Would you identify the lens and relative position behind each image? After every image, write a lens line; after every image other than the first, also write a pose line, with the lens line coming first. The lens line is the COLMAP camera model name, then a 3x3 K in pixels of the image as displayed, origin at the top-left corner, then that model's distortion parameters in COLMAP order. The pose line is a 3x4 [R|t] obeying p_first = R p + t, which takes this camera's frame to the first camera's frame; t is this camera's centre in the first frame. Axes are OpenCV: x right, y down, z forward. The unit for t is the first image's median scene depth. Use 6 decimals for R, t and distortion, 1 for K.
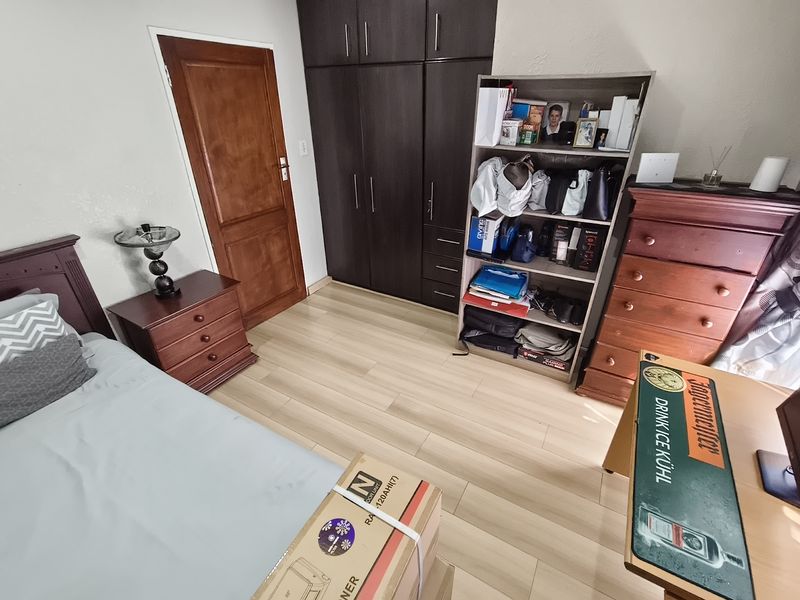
lens RADIAL K [[370.9, 0, 398.3], [0, 370.9, 299.5], [0, 0, 1]] dist [0.002612, 0.000491]
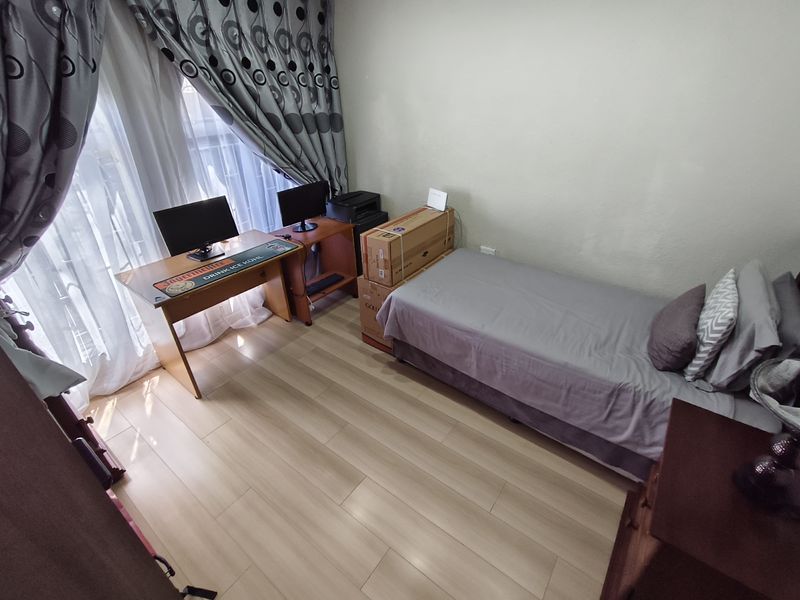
lens RADIAL K [[370.9, 0, 399.6], [0, 370.9, 297.6], [0, 0, 1]] dist [0.002612, 0.000491]
pose [[-0.994010, -0.038122, 0.102422, -0.309981], [0.068389, 0.514024, 0.855045, -1.035153], [-0.085243, 0.856928, -0.508338, 1.861416]]
